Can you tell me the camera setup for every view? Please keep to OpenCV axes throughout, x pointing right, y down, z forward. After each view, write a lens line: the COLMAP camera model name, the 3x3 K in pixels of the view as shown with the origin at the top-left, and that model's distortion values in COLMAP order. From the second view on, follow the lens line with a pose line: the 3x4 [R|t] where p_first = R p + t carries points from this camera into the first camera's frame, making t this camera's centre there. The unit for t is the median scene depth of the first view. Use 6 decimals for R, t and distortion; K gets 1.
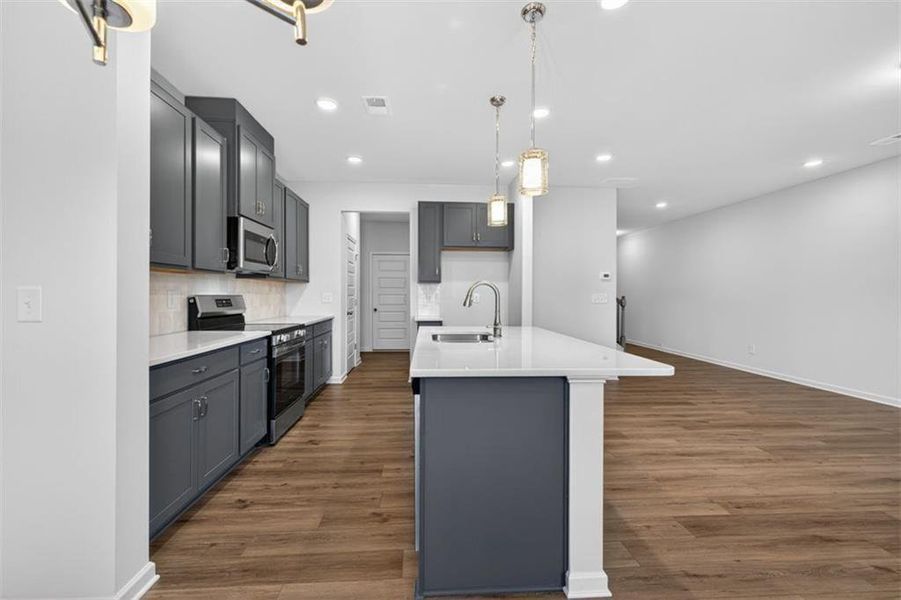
lens RADIAL K [[376.0, 0, 444.6], [0, 376.0, 294.4], [0, 0, 1]] dist [0.002540, 0.000022]
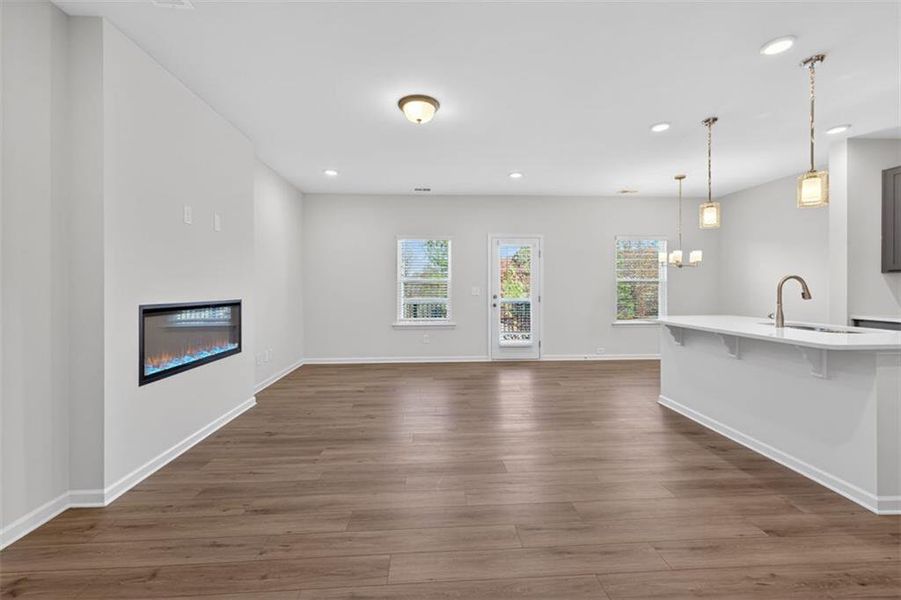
lens RADIAL K [[377.5, 0, 446.6], [0, 377.5, 291.7], [0, 0, 1]] dist [0.002596, -0.000226]
pose [[-0.999999, -0.000188, 0.001152, 1.023806], [-0.000183, 0.999992, 0.003901, 0.005806], [-0.001152, 0.003901, -0.999992, 1.962887]]
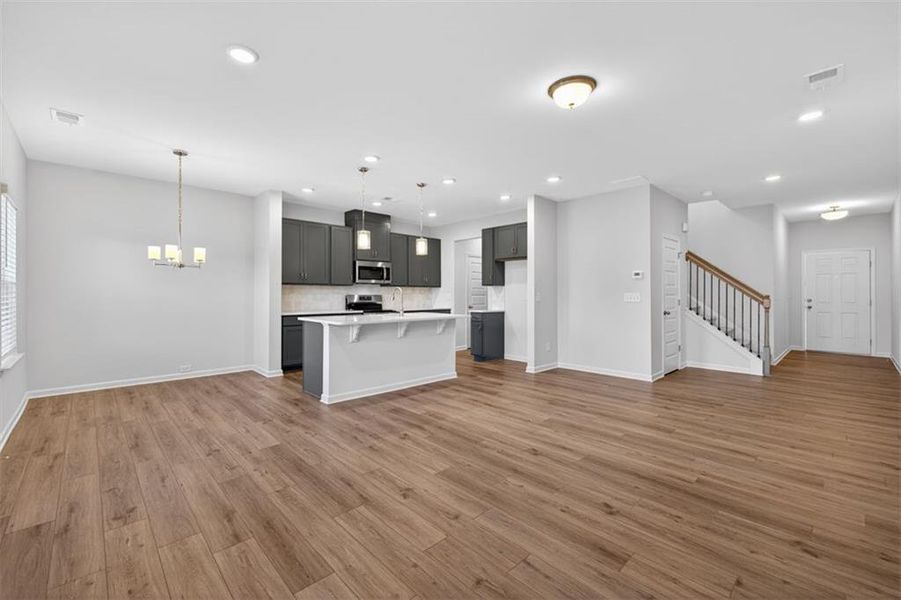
lens RADIAL K [[377.5, 0, 446.6], [0, 377.5, 291.7], [0, 0, 1]] dist [0.002596, -0.000226]
pose [[0.642897, -0.006768, -0.765923, 1.661299], [0.002747, 0.999975, -0.006530, 0.000318], [0.765948, 0.002094, 0.642900, -0.056702]]
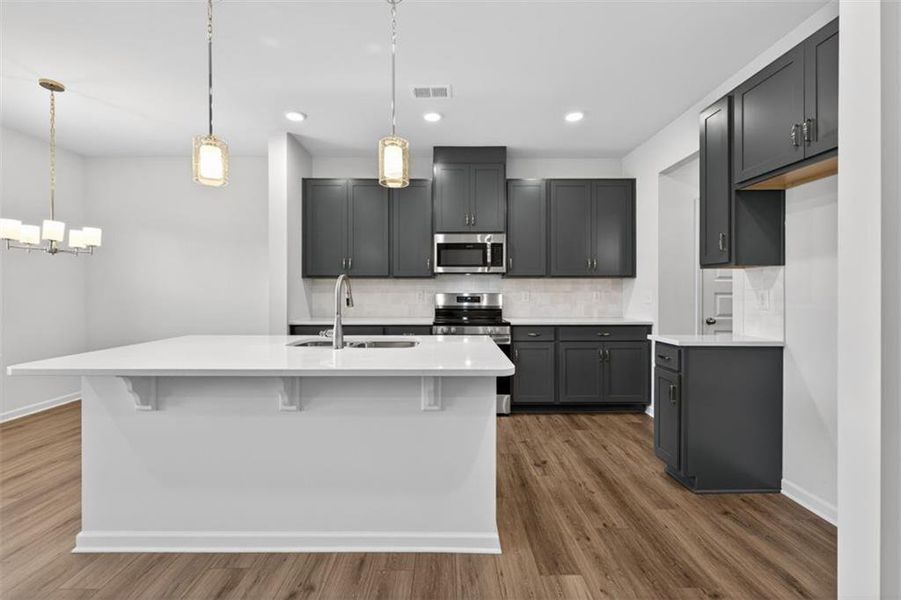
lens RADIAL K [[381.0, 0, 449.5], [0, 381.0, 294.7], [0, 0, 1]] dist [0.011424, 0.000149]
pose [[-0.046039, 0.003573, -0.998933, 0.835375], [0.004743, 0.999983, 0.003358, 0.002545], [0.998928, -0.004584, -0.046056, 1.180658]]
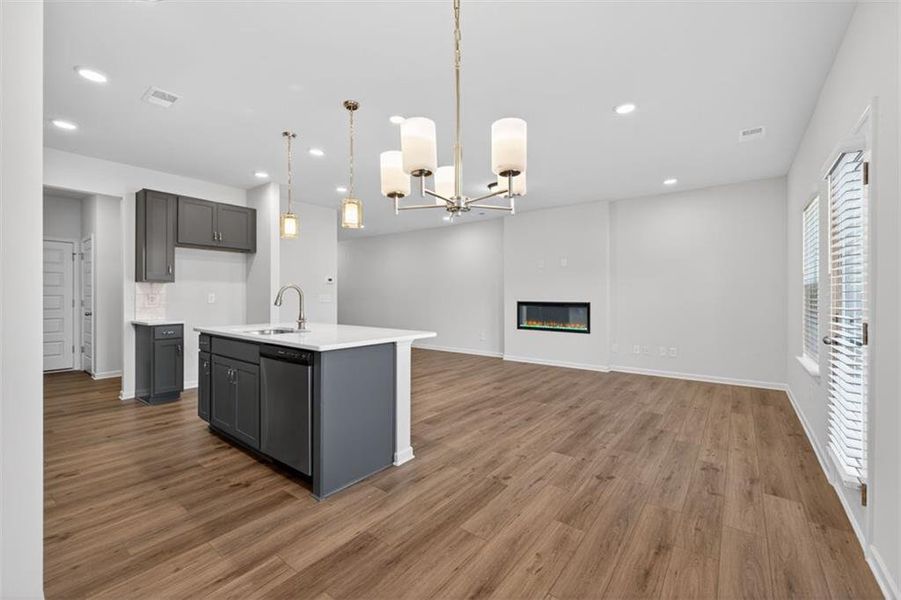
lens RADIAL K [[377.5, 0, 446.6], [0, 377.5, 291.7], [0, 0, 1]] dist [0.002596, -0.000226]
pose [[0.661695, 0.006784, 0.749742, -0.465310], [-0.001927, 0.999971, -0.007347, -0.004372], [-0.749770, 0.003416, 0.661689, -0.194916]]
